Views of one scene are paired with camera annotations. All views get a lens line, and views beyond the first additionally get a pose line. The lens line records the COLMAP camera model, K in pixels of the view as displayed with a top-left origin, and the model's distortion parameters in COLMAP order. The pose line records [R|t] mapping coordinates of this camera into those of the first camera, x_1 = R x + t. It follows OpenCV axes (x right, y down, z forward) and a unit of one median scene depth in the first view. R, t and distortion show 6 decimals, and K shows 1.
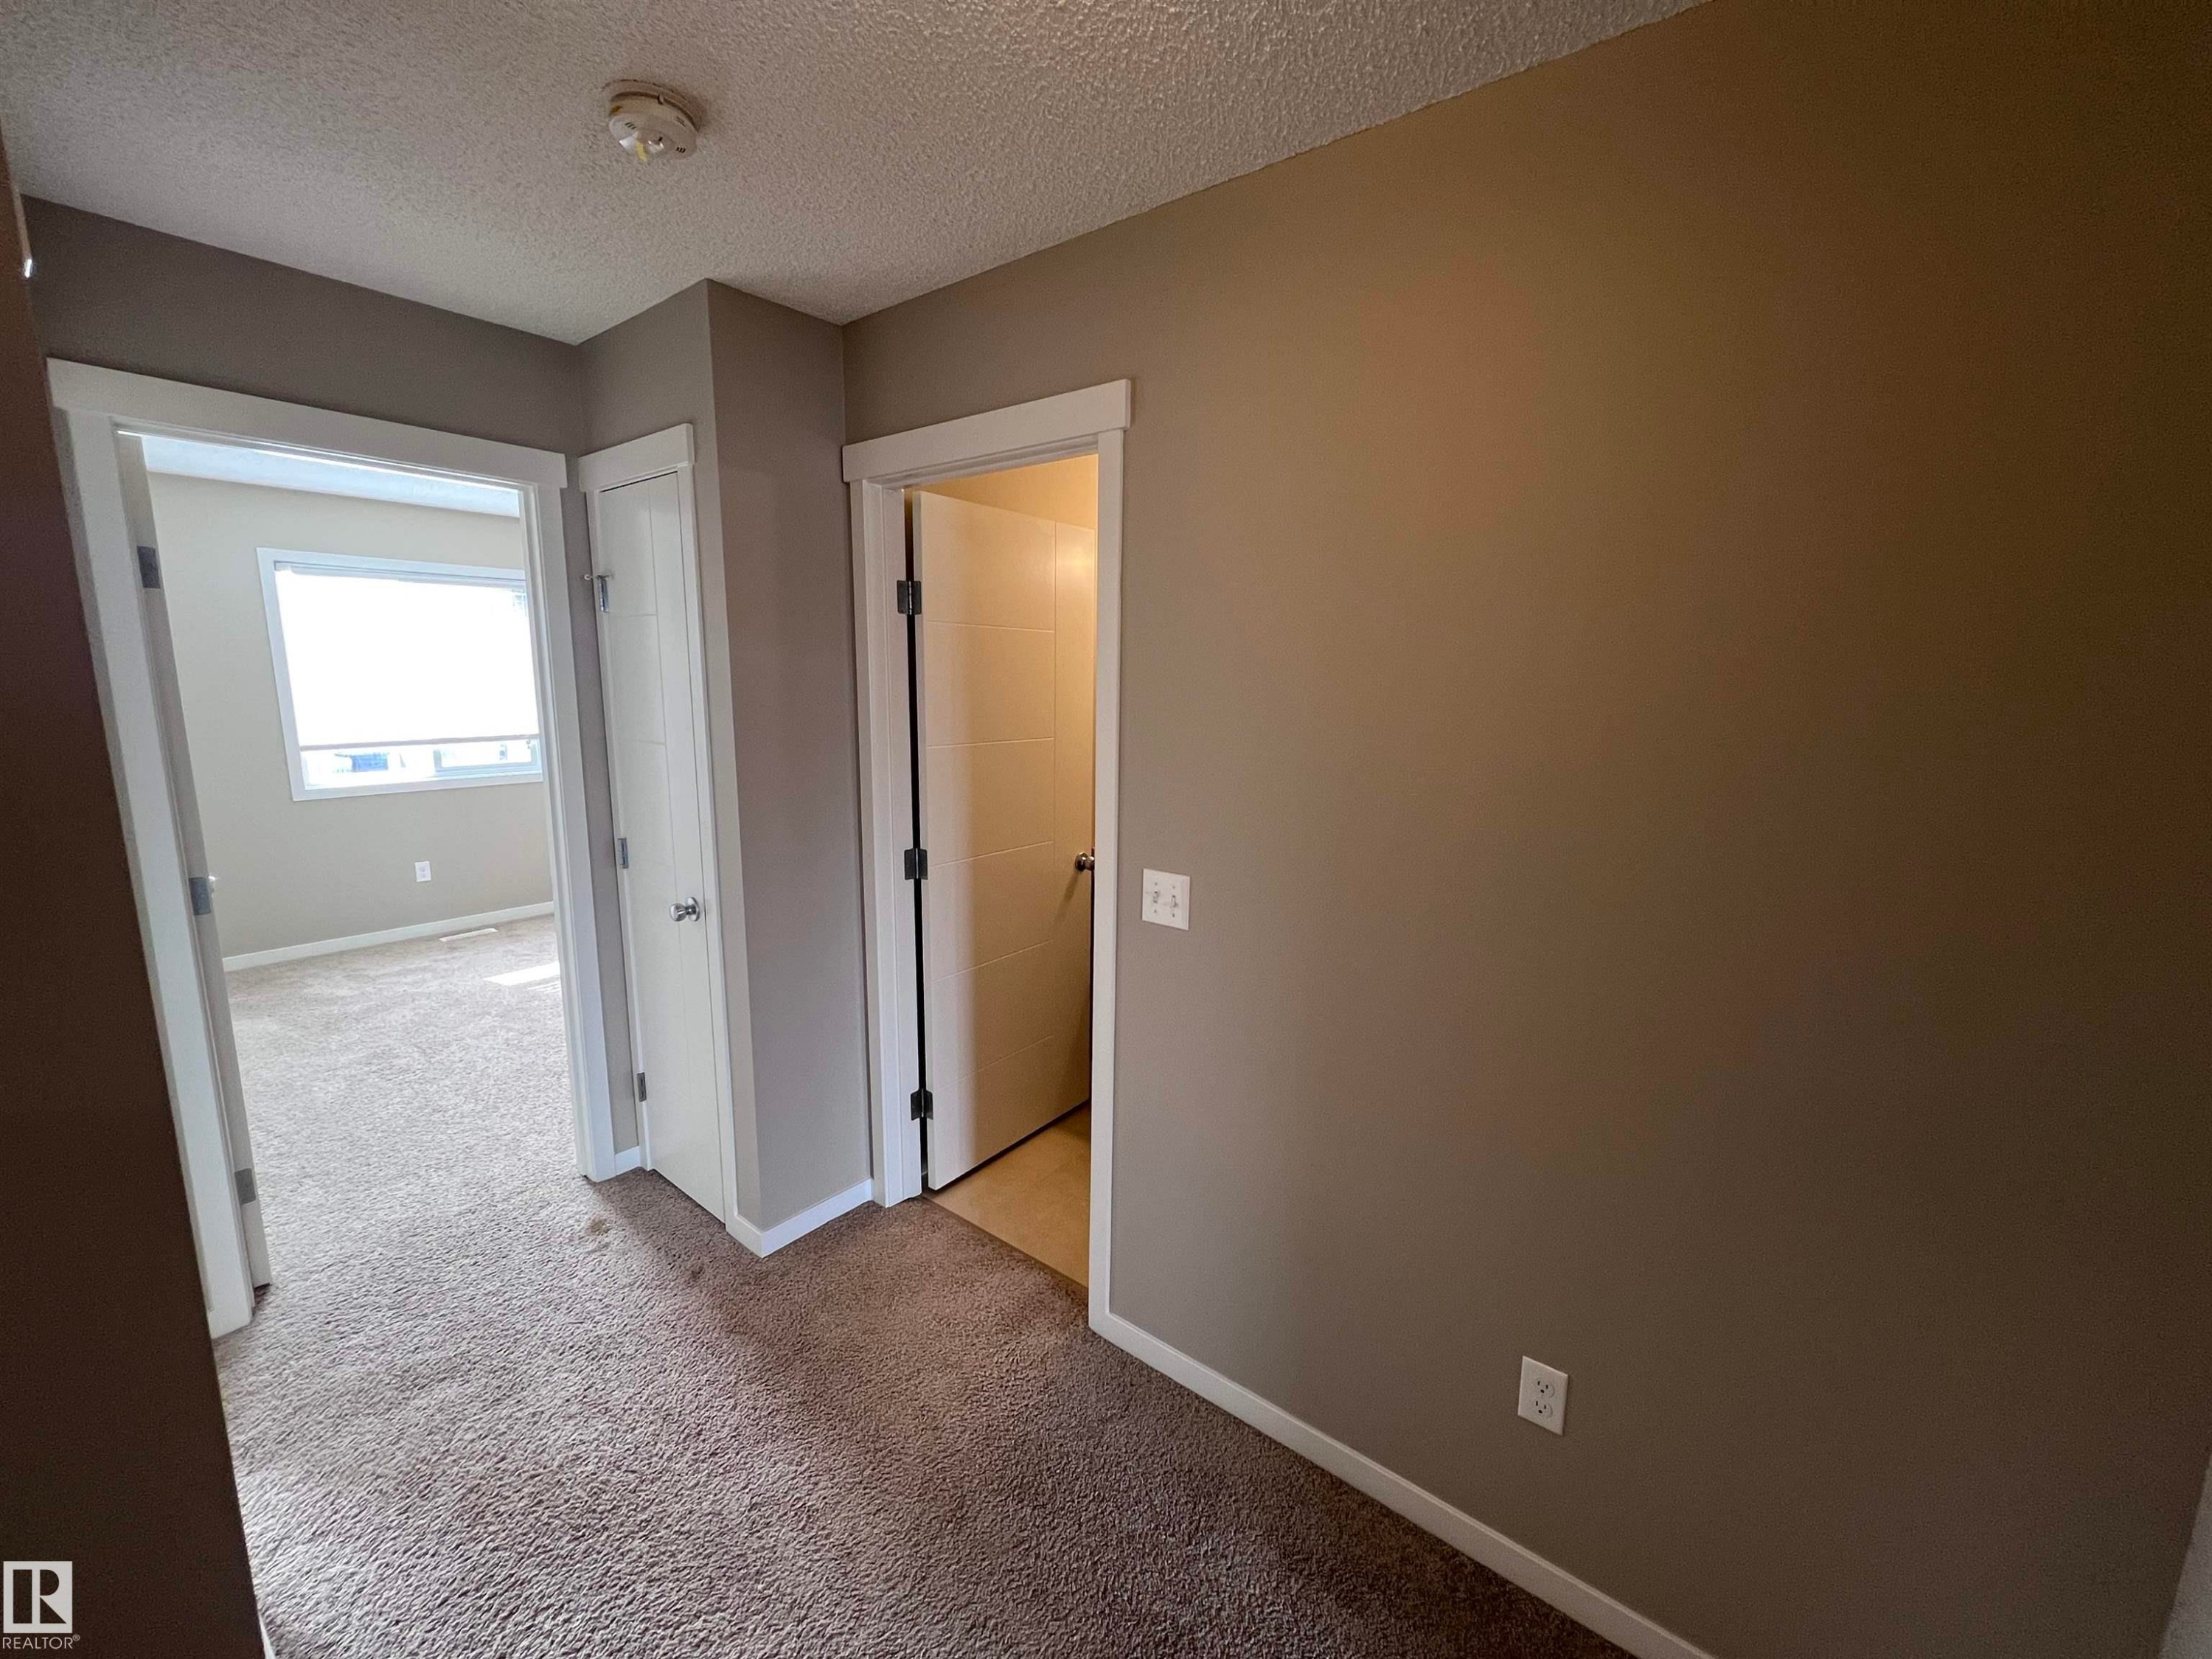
lens RADIAL K [[882.0, 0, 1121.5], [0, 882.0, 832.3], [0, 0, 1]] dist [-0.000272, -0.000045]
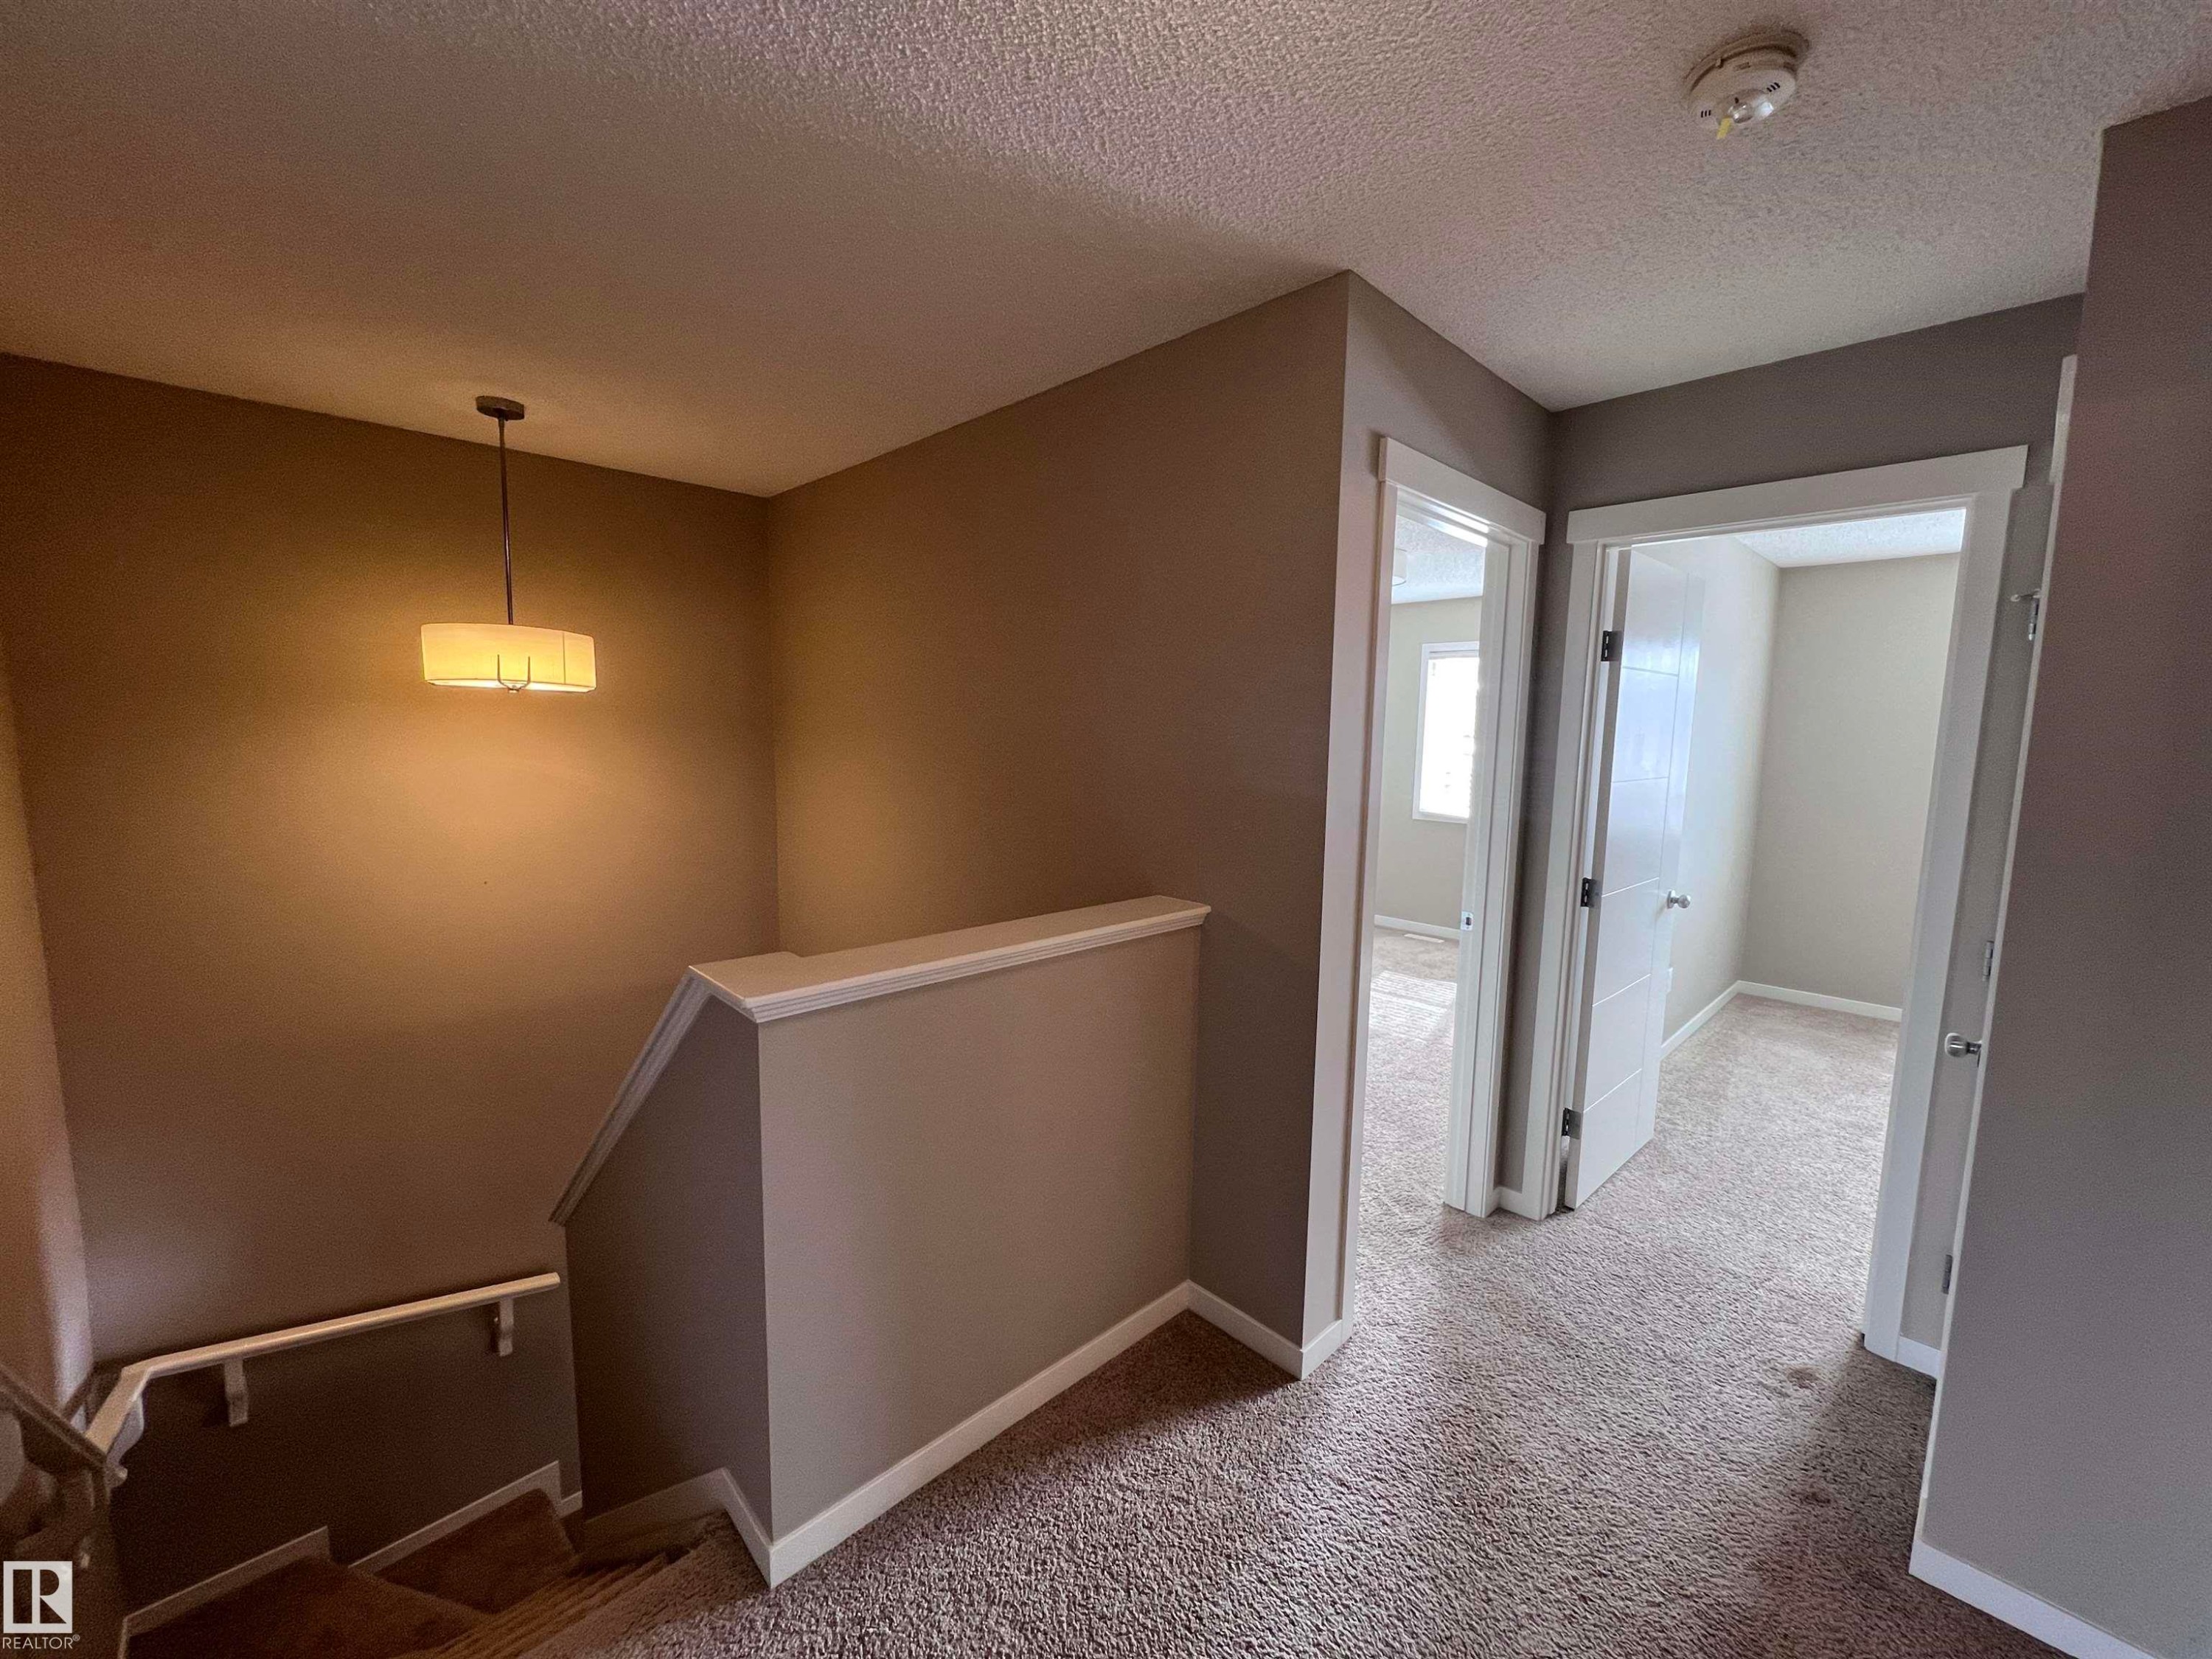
lens RADIAL K [[882.0, 0, 1122.4], [0, 882.0, 824.9], [0, 0, 1]] dist [-0.000272, -0.000045]
pose [[-0.126967, 0.094427, -0.987402, 0.338833], [-0.187543, 0.975218, 0.117378, -0.059567], [0.974016, 0.200084, -0.106111, 0.414936]]
